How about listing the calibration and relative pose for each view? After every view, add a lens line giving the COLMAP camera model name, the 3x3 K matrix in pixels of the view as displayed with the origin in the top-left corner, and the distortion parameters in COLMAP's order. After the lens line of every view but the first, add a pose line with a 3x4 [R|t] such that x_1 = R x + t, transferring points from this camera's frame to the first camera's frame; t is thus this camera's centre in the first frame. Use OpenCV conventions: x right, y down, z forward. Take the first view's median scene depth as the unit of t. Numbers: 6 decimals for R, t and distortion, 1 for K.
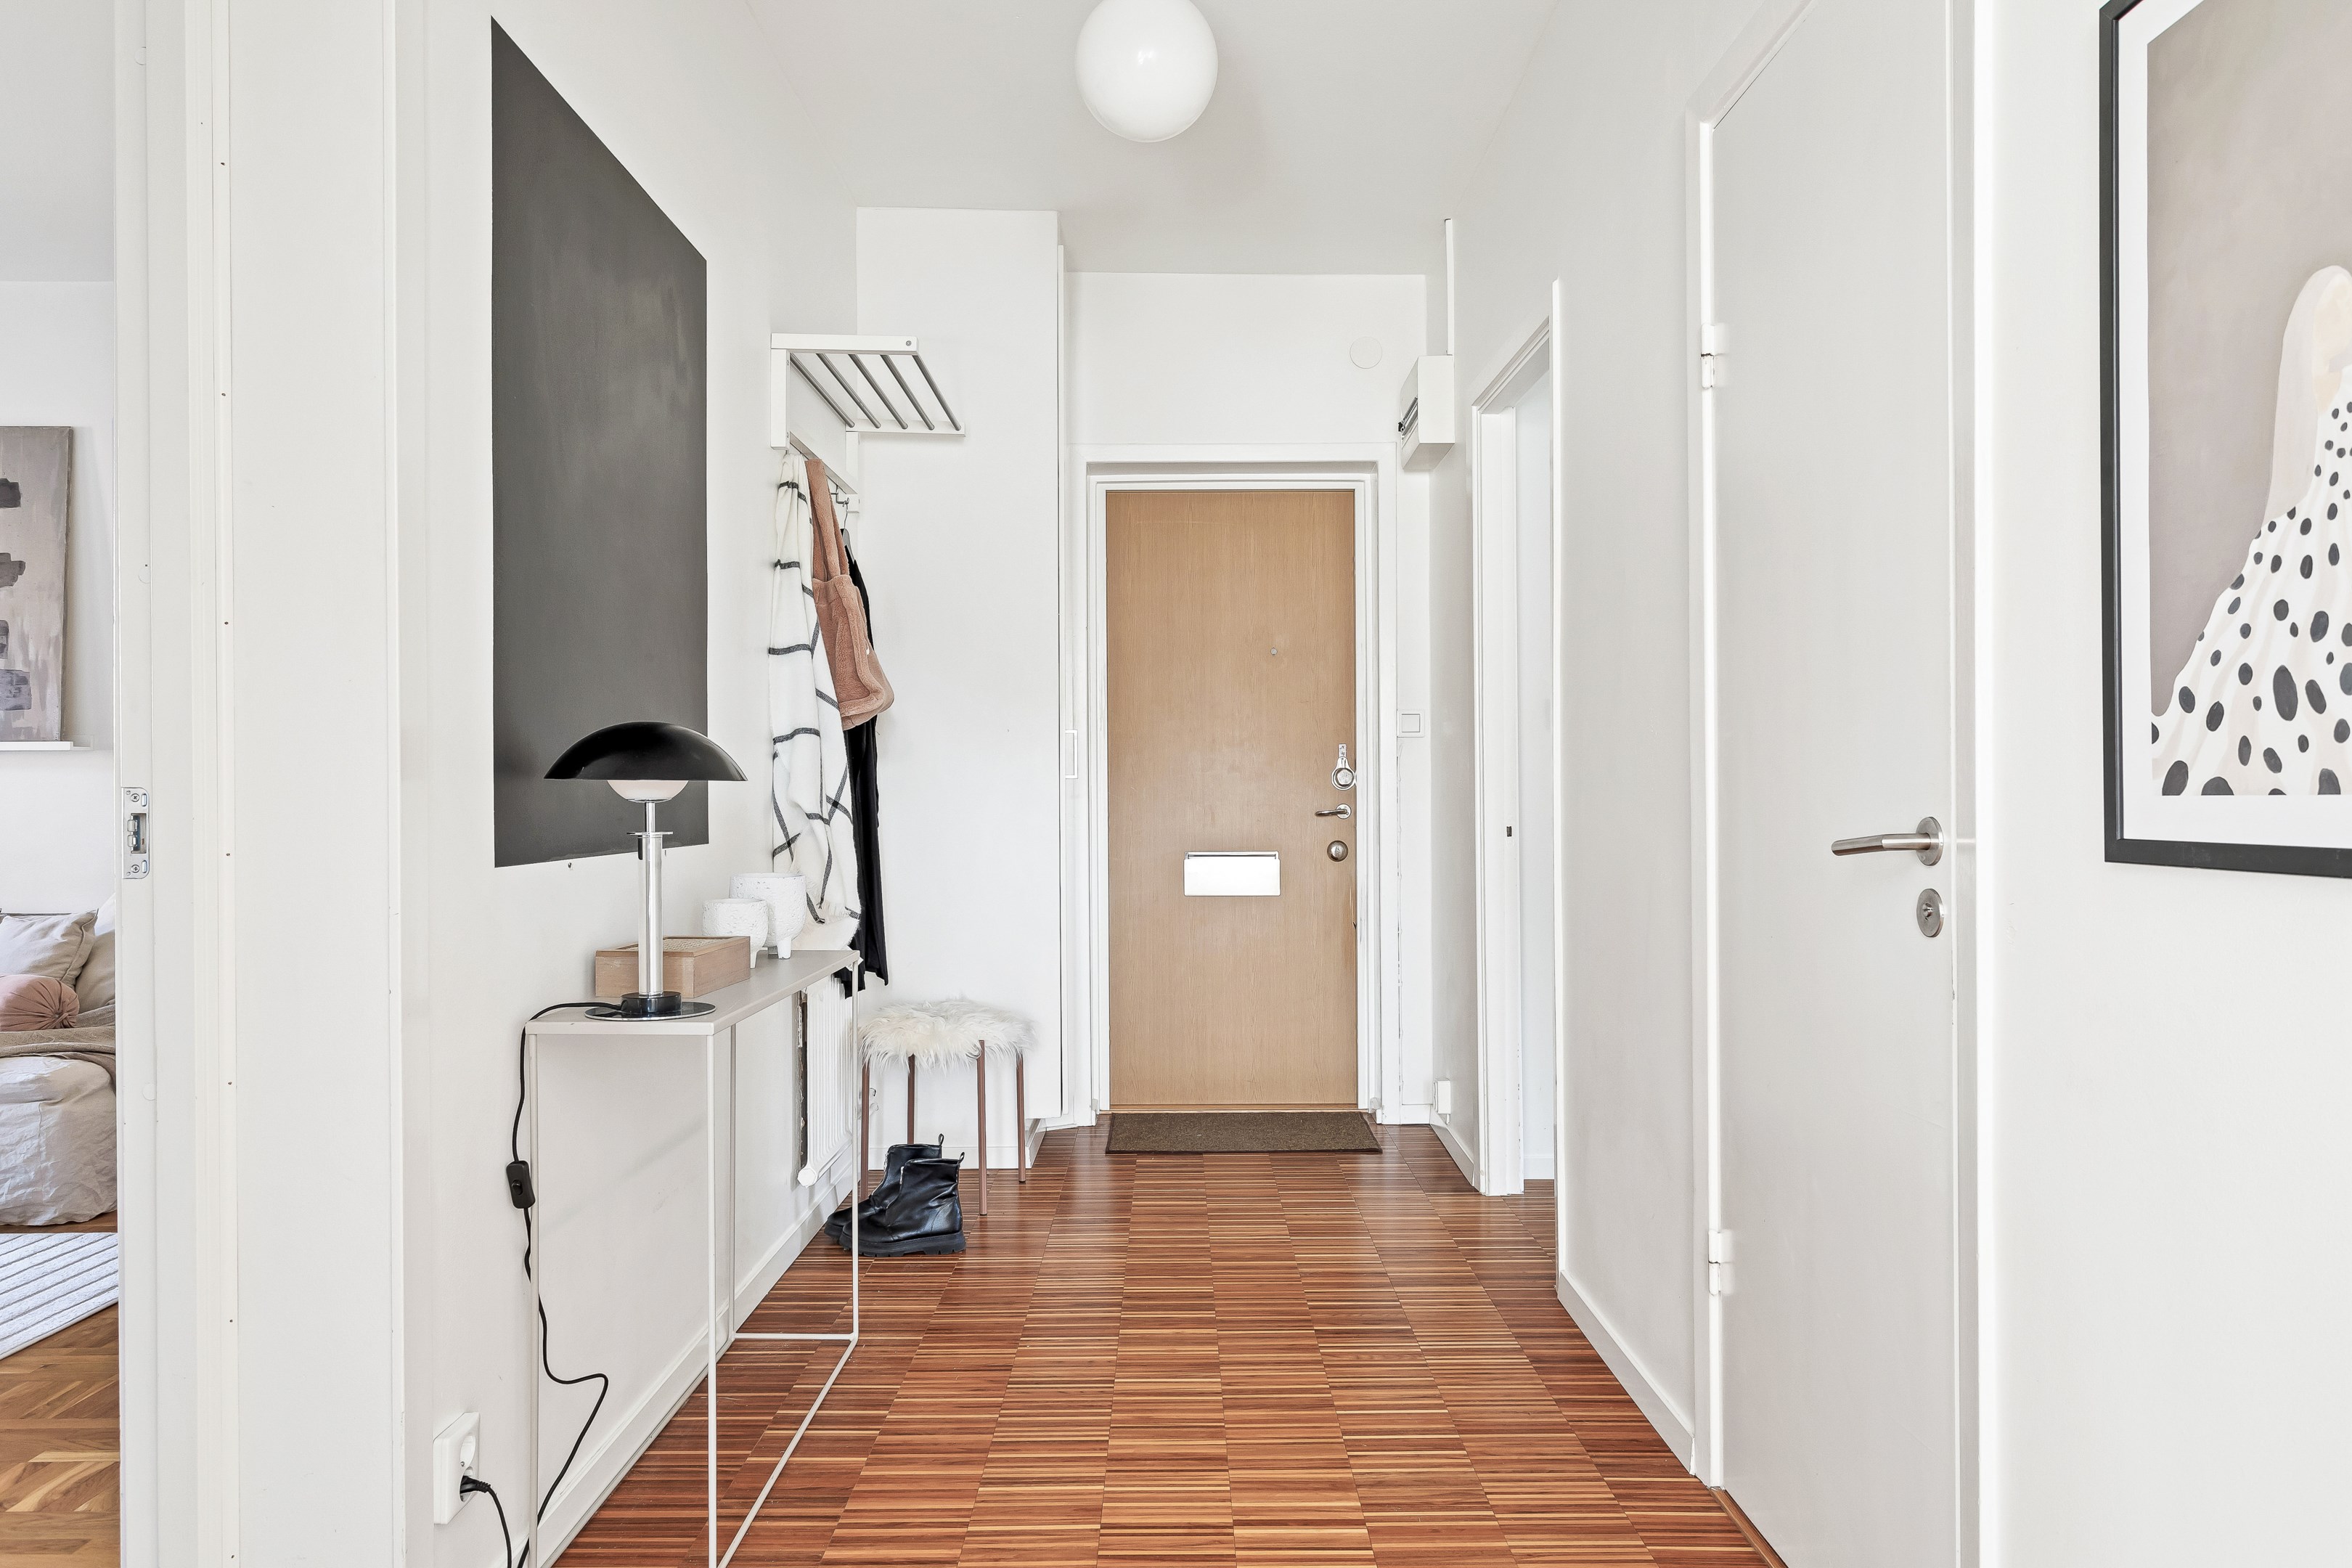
lens RADIAL K [[1546.3, 0, 1183.0], [0, 1546.3, 785.1], [0, 0, 1]] dist [-0.005345, 0.002185]
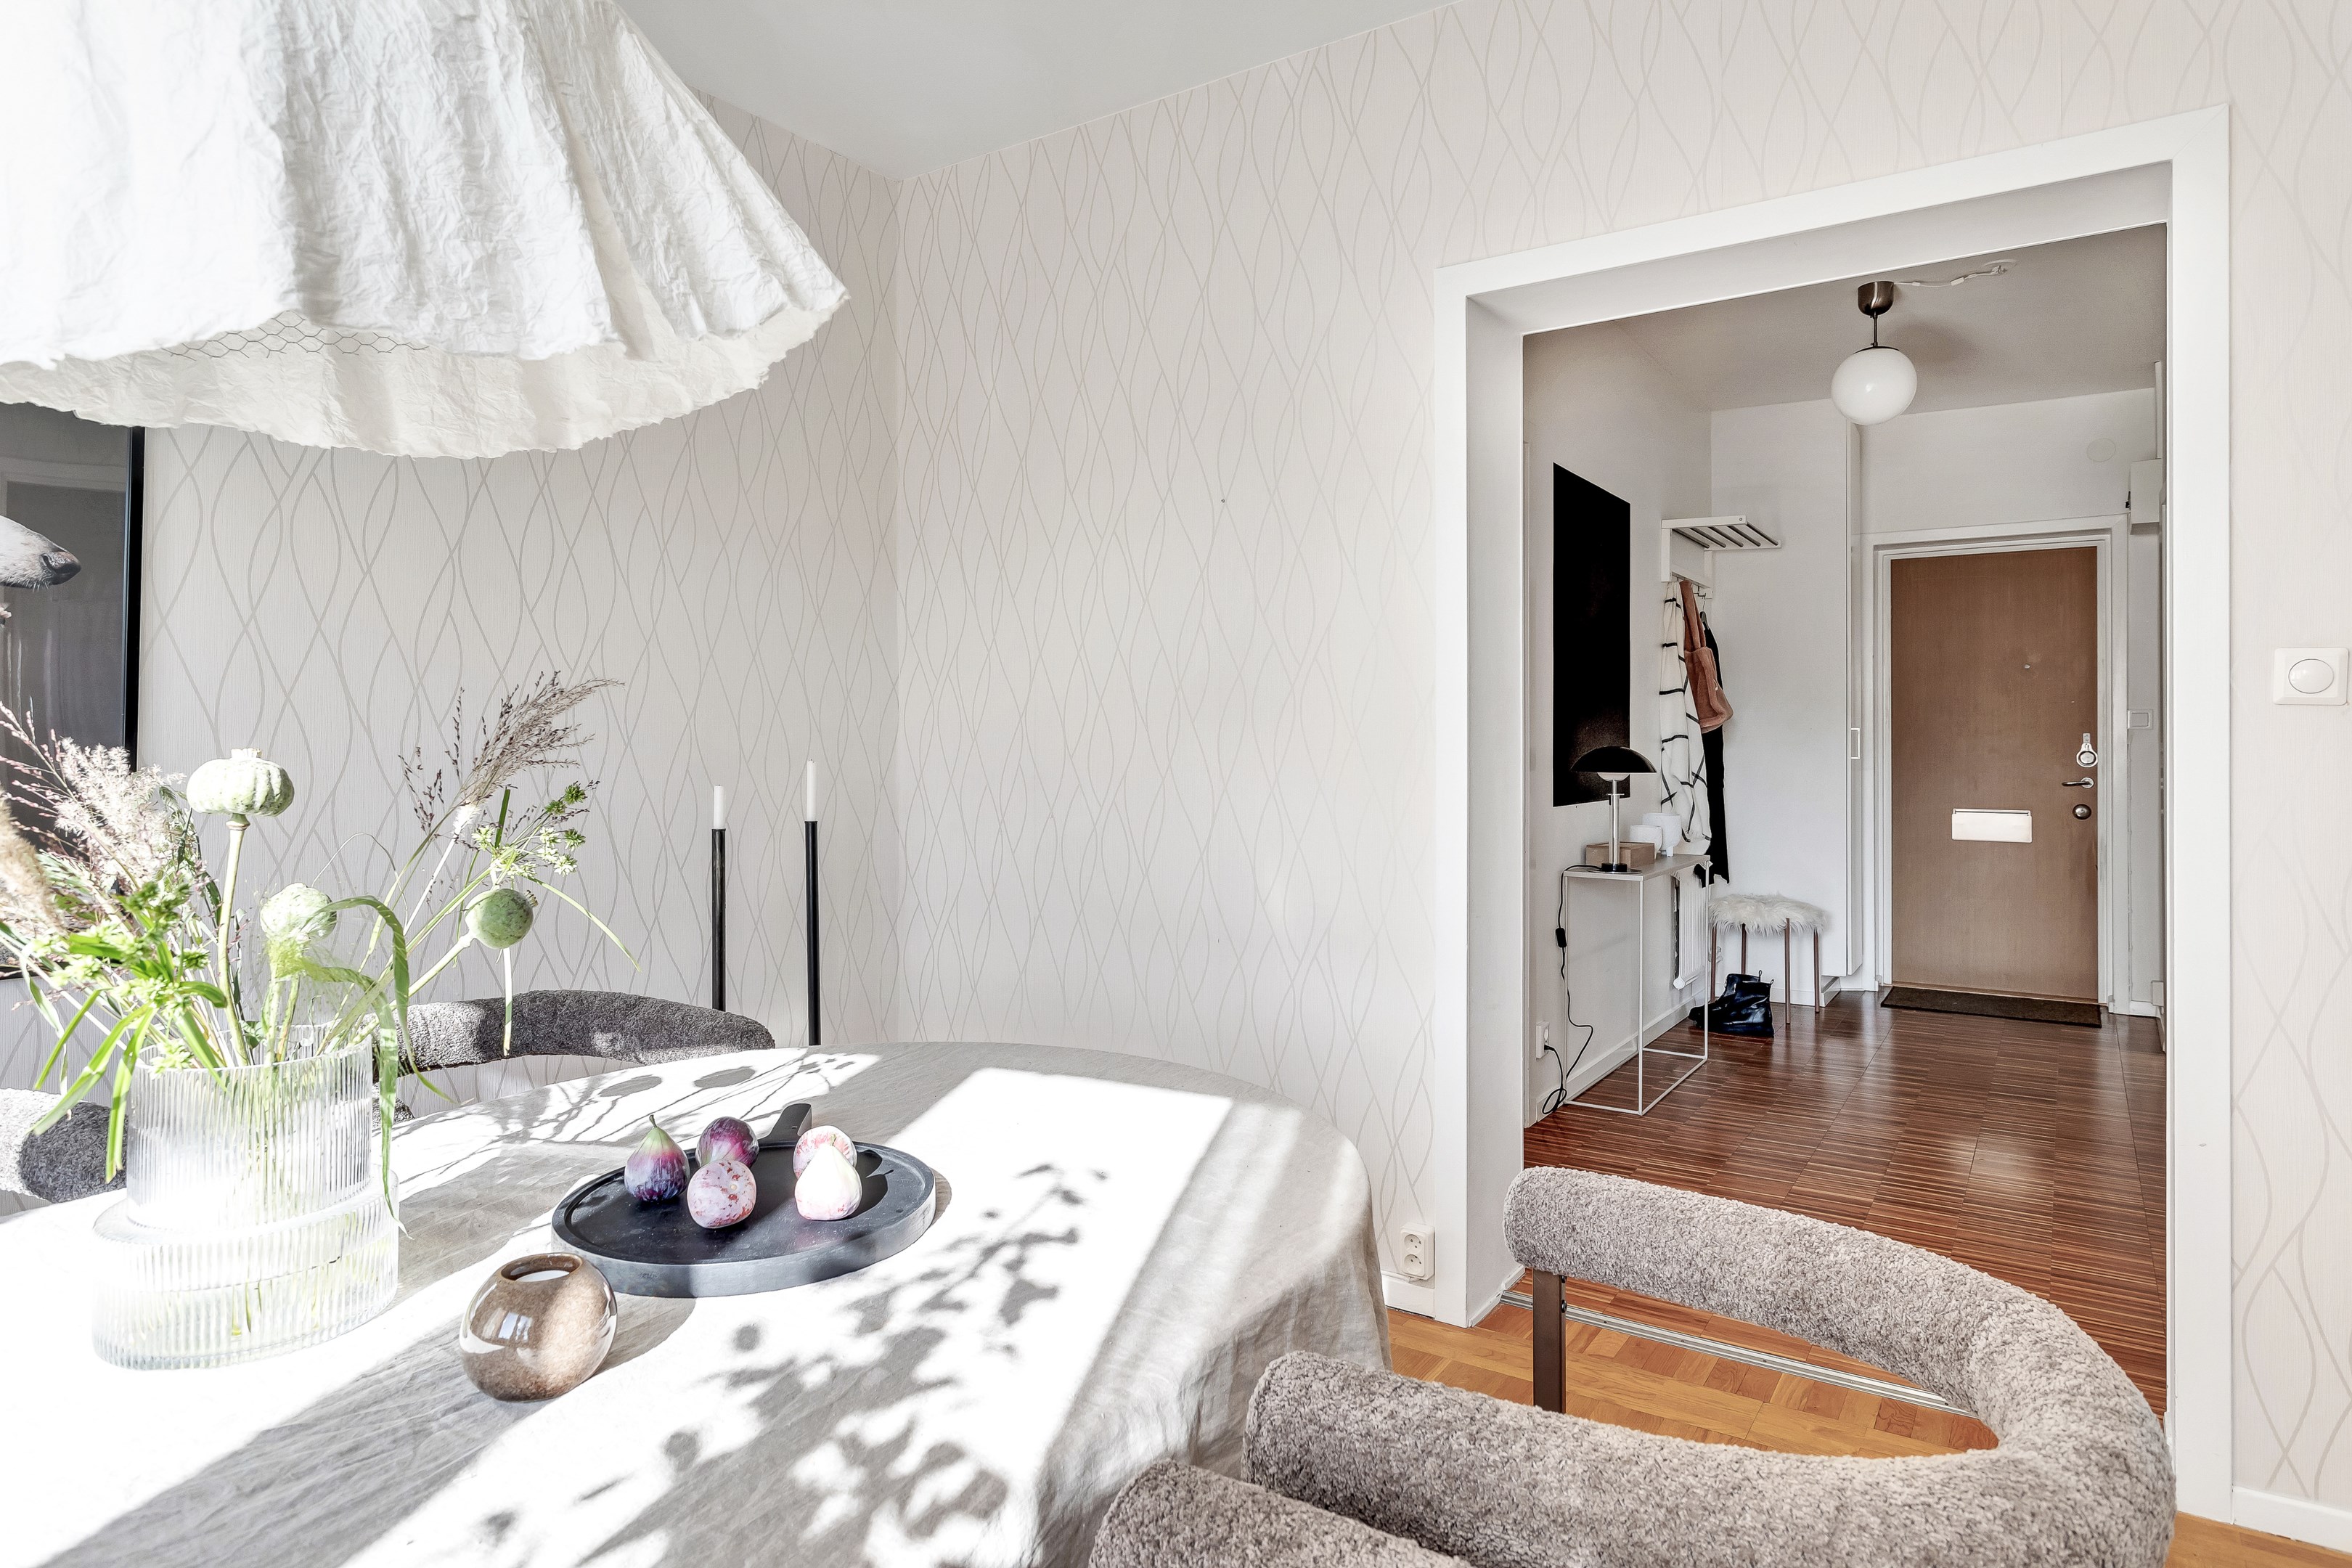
lens RADIAL K [[1327.4, 0, 1182.6], [0, 1327.4, 759.1], [0, 0, 1]] dist [0.000624, -0.001423]
pose [[0.832029, 0.008965, -0.554660, 0.125122], [-0.000779, 0.999887, 0.014993, -0.028470], [0.554732, -0.012042, 0.831942, -0.576632]]
